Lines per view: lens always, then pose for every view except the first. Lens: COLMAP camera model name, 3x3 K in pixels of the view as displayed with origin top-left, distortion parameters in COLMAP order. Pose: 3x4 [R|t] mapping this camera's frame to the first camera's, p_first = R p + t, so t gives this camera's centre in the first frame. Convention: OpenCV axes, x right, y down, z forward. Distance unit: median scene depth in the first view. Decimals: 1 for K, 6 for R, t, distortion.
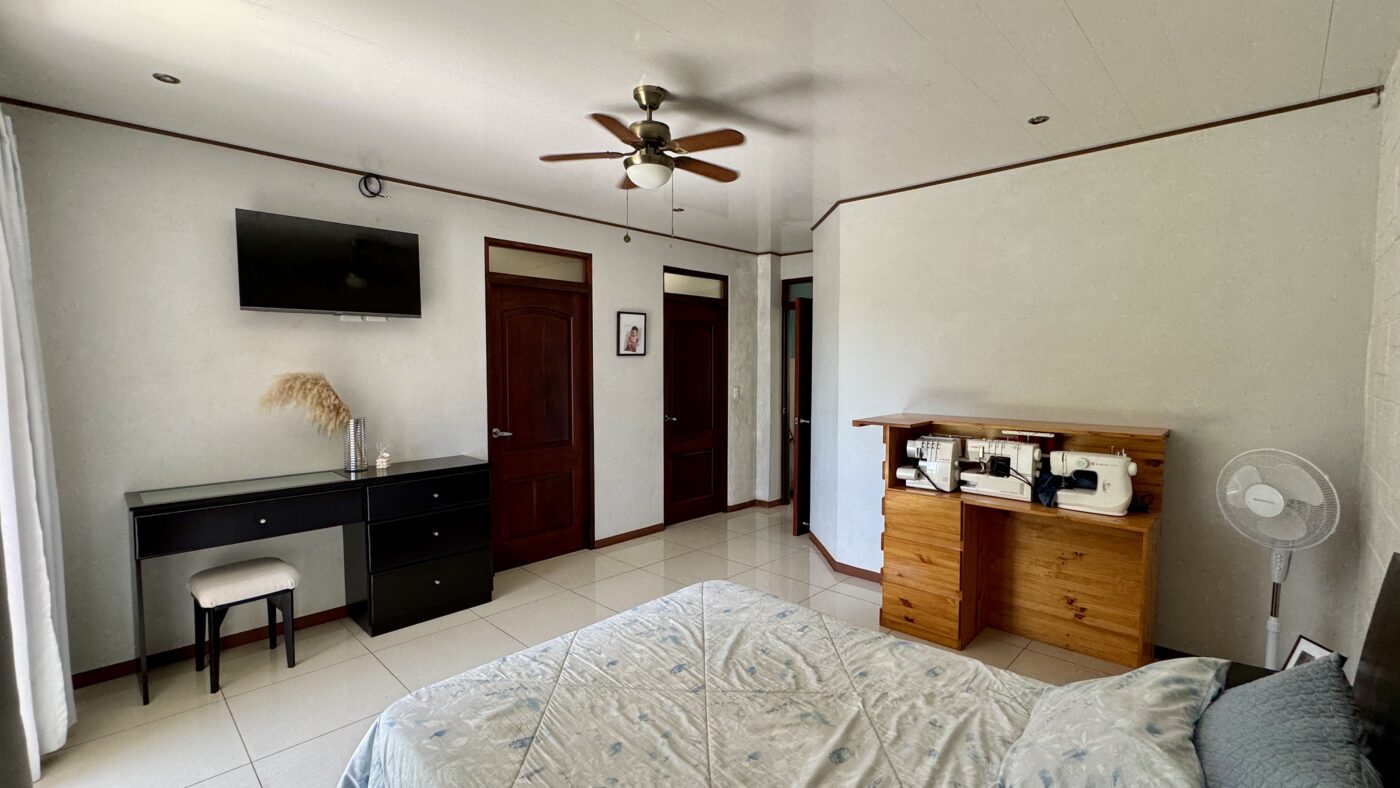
lens RADIAL K [[604.2, 0, 699.9], [0, 604.2, 398.3], [0, 0, 1]] dist [0.000347, -0.000172]
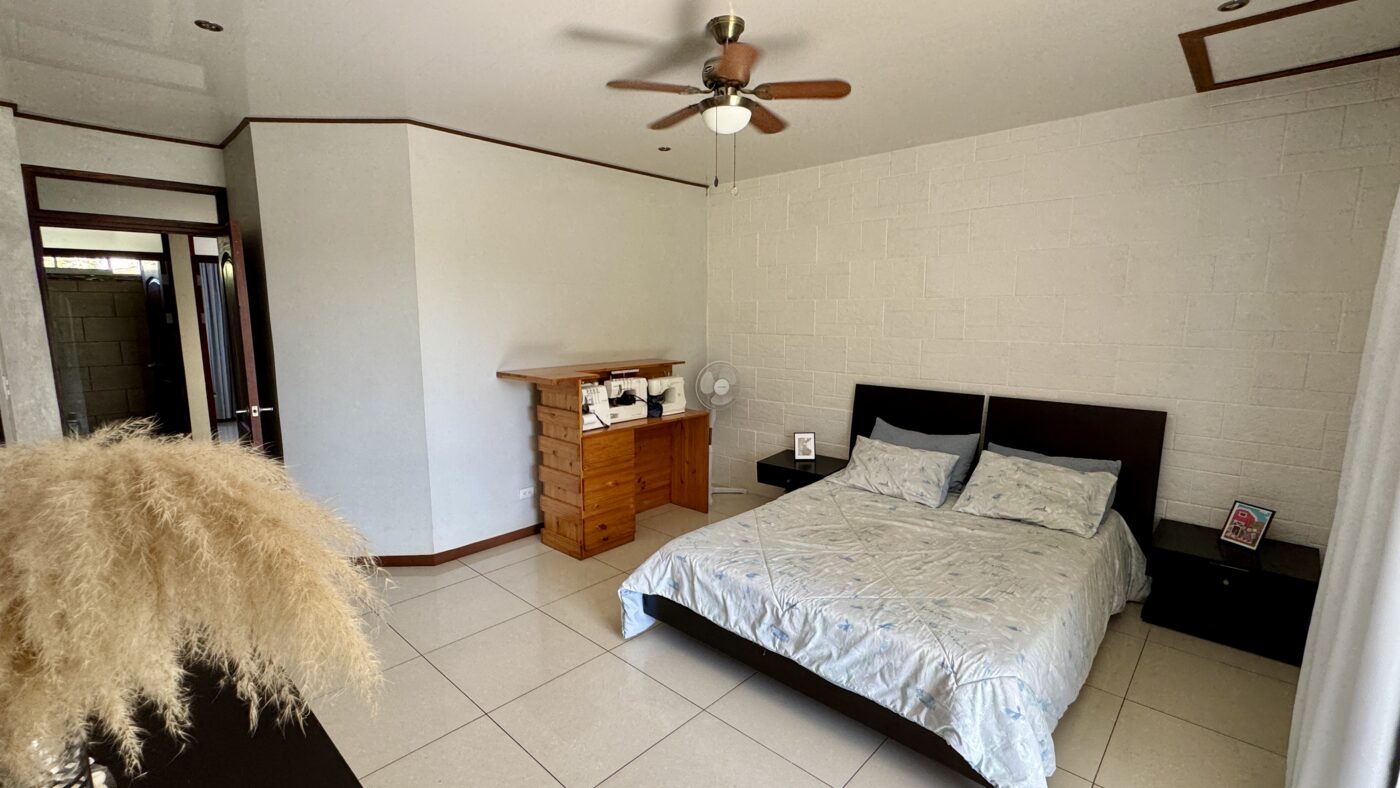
lens RADIAL K [[604.2, 0, 700.5], [0, 604.2, 395.6], [0, 0, 1]] dist [0.000347, -0.000172]
pose [[-0.022815, -0.139459, 0.989965, -0.806136], [0.060924, 0.988188, 0.140613, -0.067429], [-0.997882, 0.063521, -0.014049, 0.831222]]
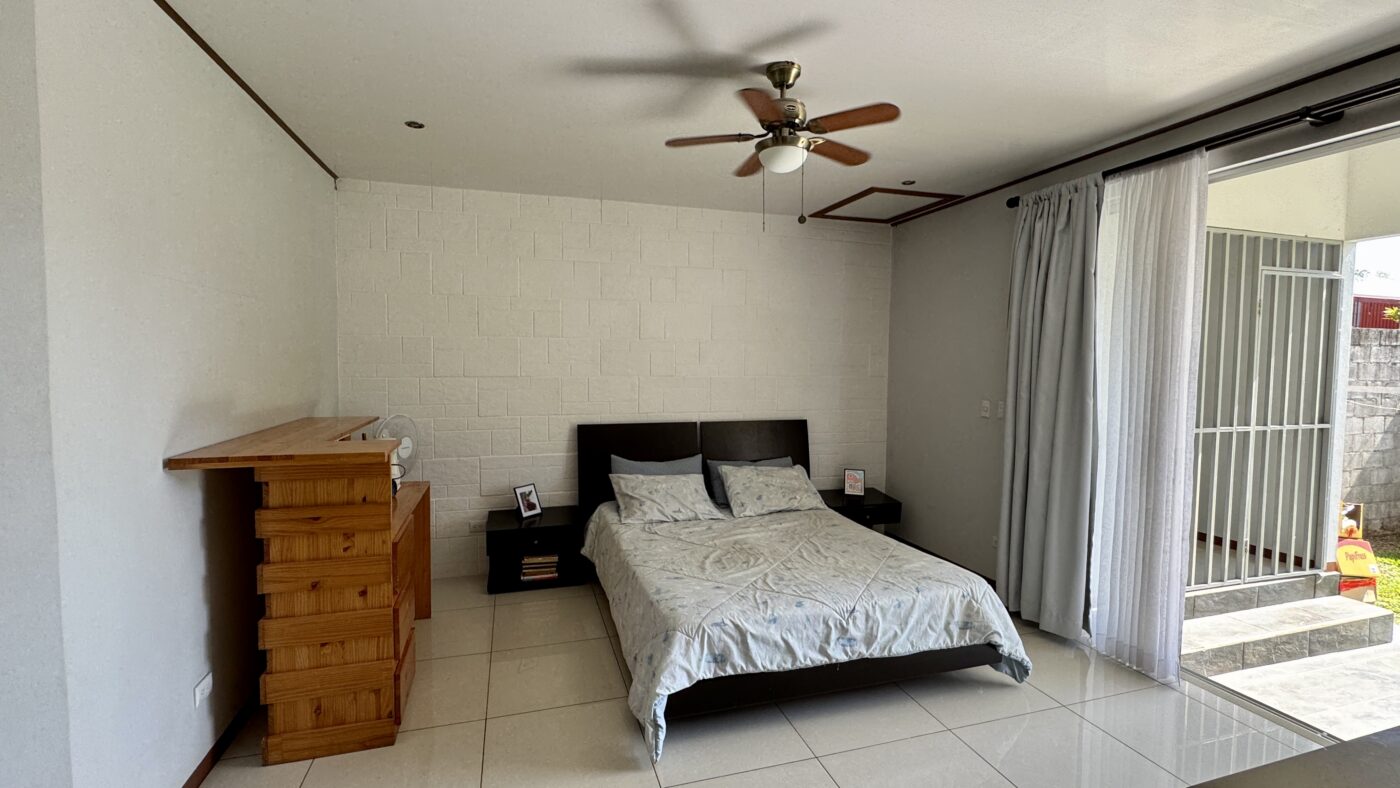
lens RADIAL K [[604.2, 0, 701.2], [0, 604.2, 394.6], [0, 0, 1]] dist [0.000347, -0.000172]
pose [[-0.879043, -0.035546, 0.475415, -0.331303], [0.019325, 0.993740, 0.110033, -0.086569], [-0.476351, 0.105911, -0.872853, 1.477652]]
